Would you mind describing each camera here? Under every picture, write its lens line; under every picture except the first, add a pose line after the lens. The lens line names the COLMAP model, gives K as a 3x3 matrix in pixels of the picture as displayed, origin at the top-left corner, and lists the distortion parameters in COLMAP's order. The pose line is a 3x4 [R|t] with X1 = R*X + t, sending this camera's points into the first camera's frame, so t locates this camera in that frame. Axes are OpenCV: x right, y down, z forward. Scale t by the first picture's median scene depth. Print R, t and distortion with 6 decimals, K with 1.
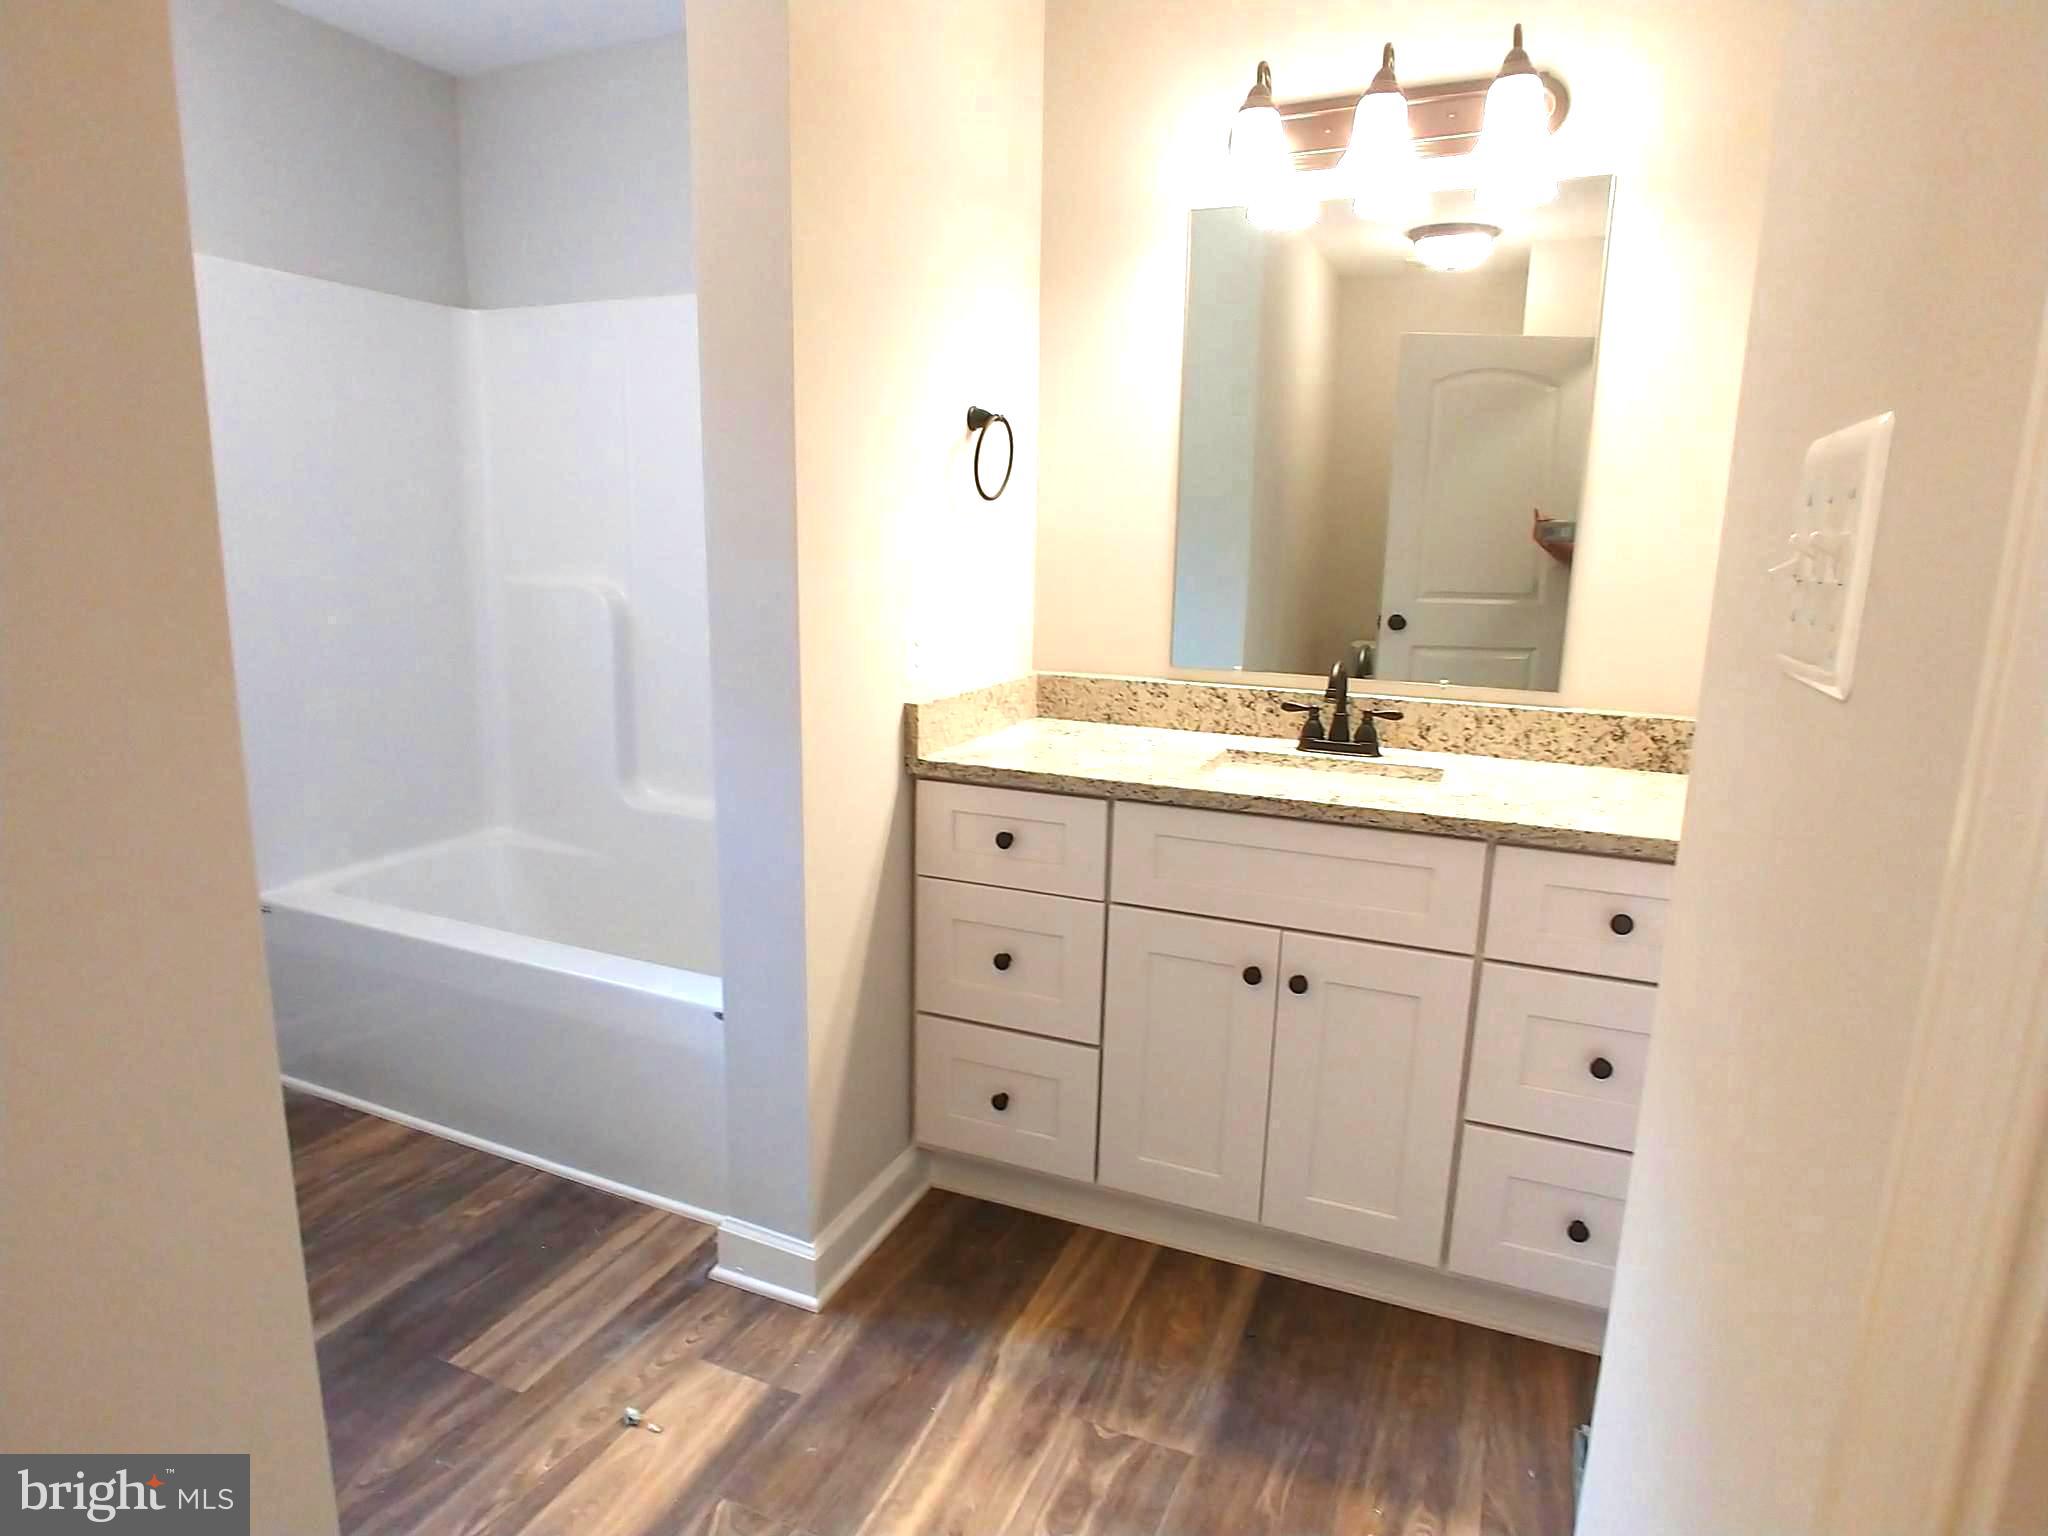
lens RADIAL K [[1182.2, 0, 1018.9], [0, 1182.2, 770.3], [0, 0, 1]] dist [-0.024147, 0.000834]
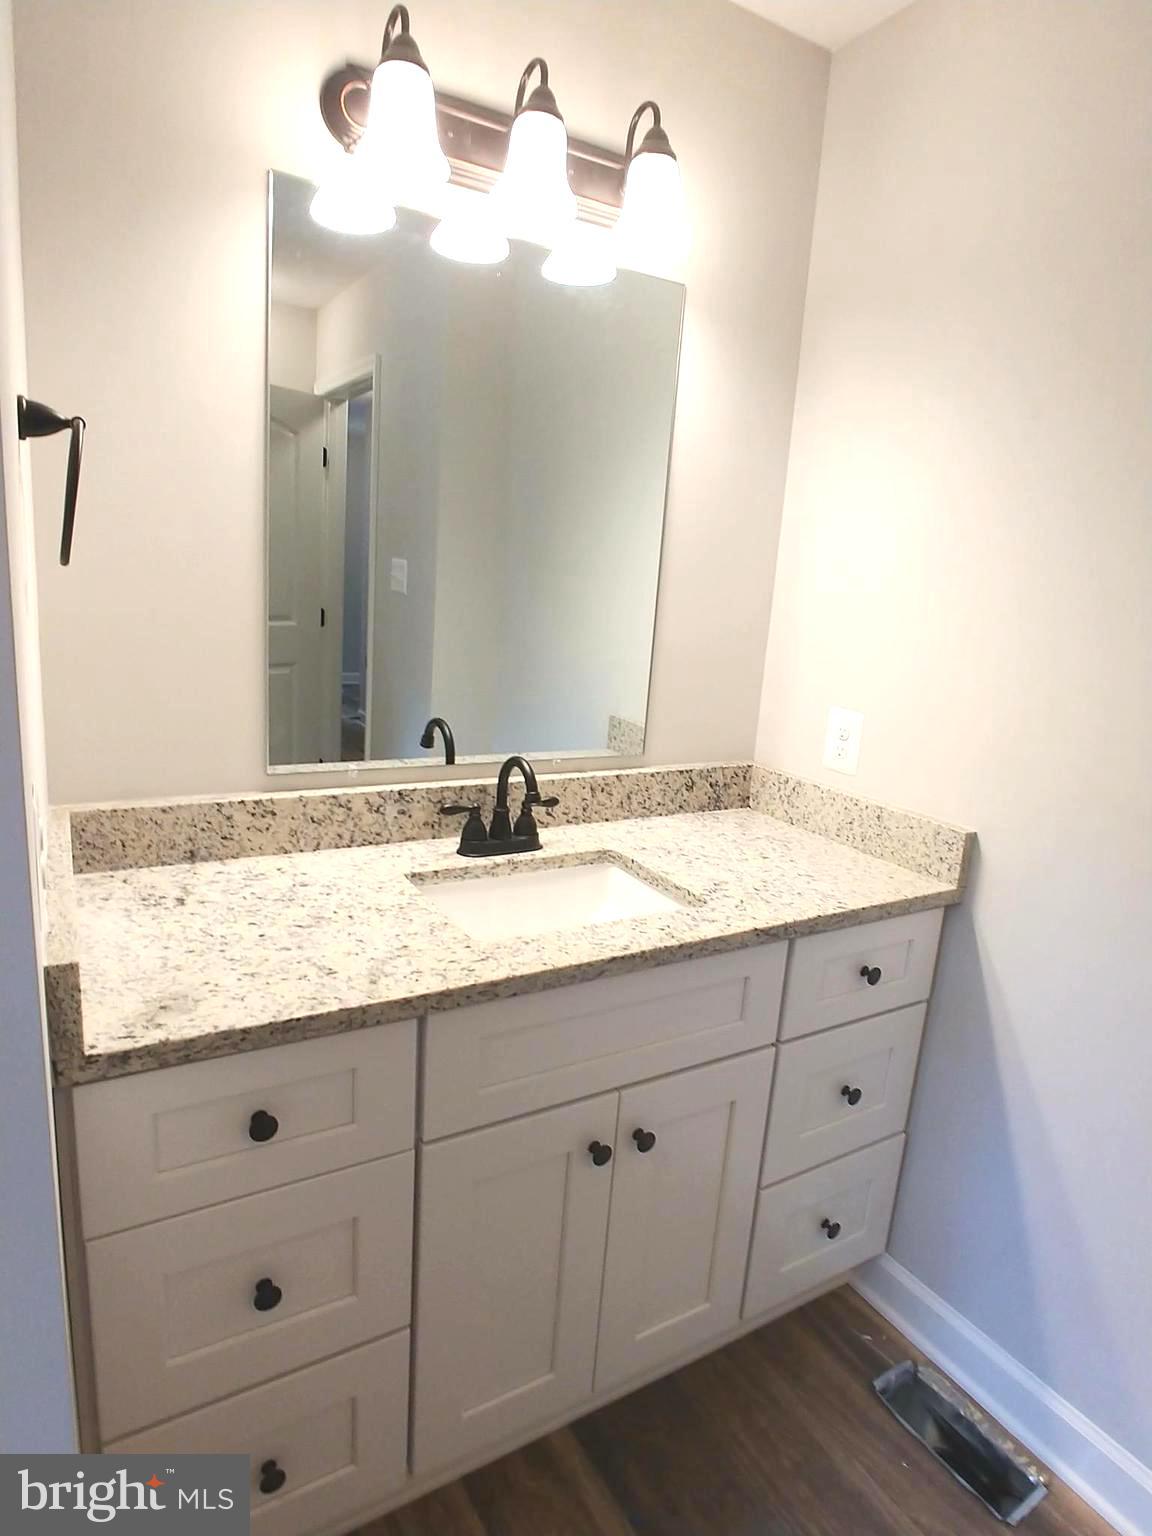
lens RADIAL K [[886.7, 0, 574.8], [0, 886.7, 763.4], [0, 0, 1]] dist [-0.024147, 0.000834]
pose [[0.596046, -0.156654, 0.787520, -0.238820], [0.107389, 0.987525, 0.115160, -0.158983], [-0.795736, 0.015931, 0.605434, 0.534997]]
